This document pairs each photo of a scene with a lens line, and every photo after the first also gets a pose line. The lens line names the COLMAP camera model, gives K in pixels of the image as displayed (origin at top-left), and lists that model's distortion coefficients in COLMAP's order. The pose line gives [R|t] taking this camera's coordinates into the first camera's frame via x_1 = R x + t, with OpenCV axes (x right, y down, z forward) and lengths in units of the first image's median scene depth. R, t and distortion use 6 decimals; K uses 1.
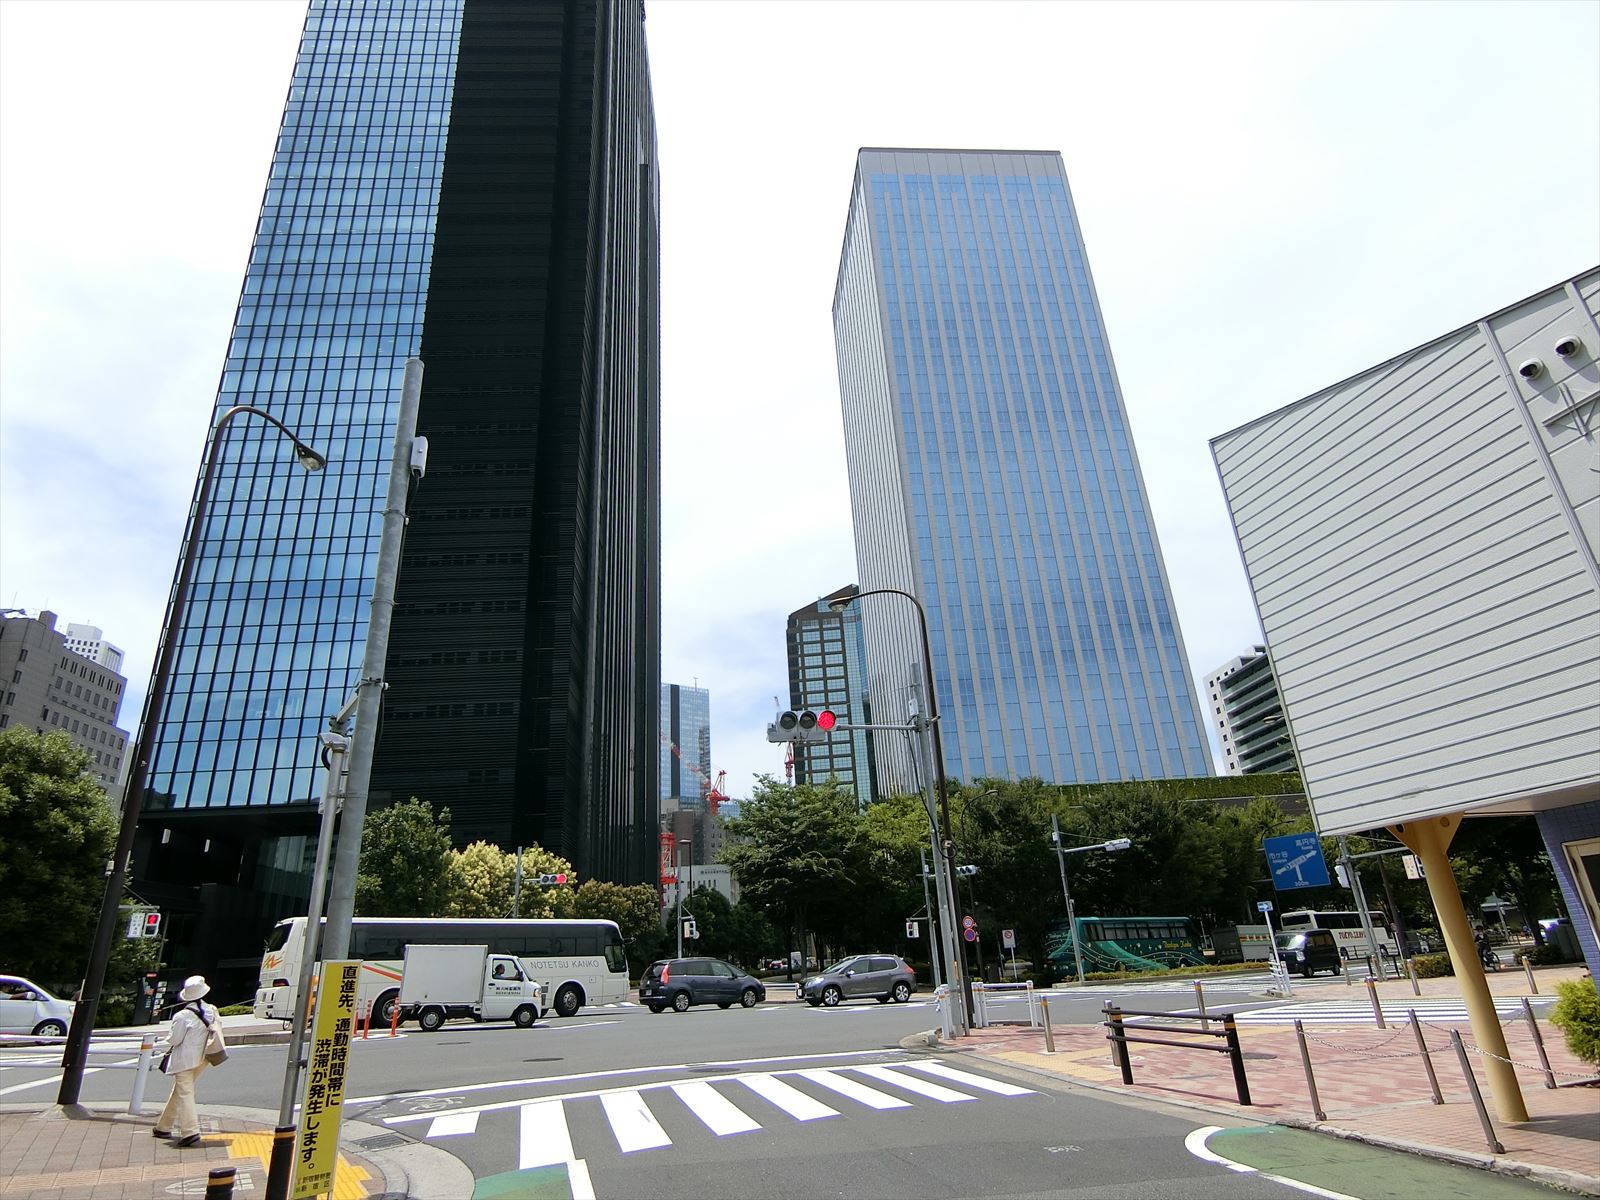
lens RADIAL K [[881.0, 0, 801.1], [0, 881.0, 599.0], [0, 0, 1]] dist [-0.001162, -0.000261]
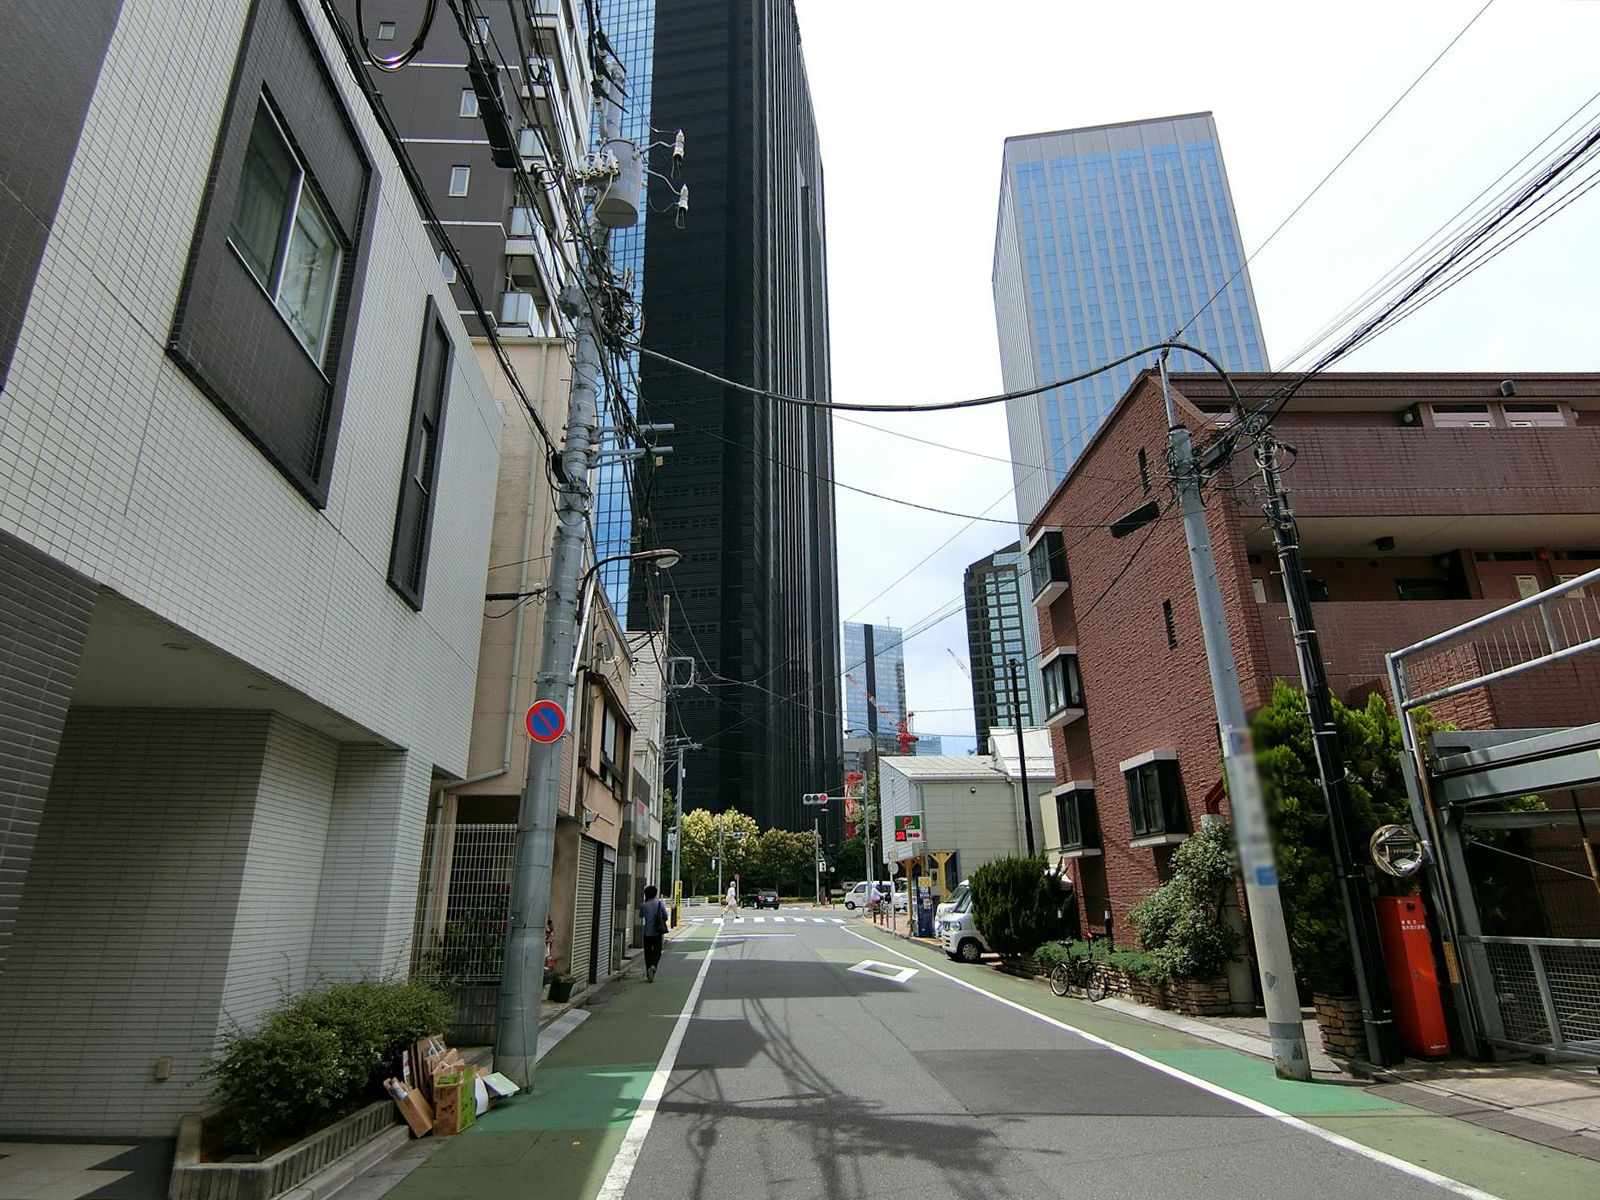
lens RADIAL K [[881.0, 0, 794.0], [0, 881.0, 598.8], [0, 0, 1]] dist [-0.001162, -0.000261]
pose [[0.973613, -0.029073, -0.226347, 0.043935], [0.045726, 0.996590, 0.068679, -0.050371], [0.223579, -0.077217, 0.971622, -0.120328]]
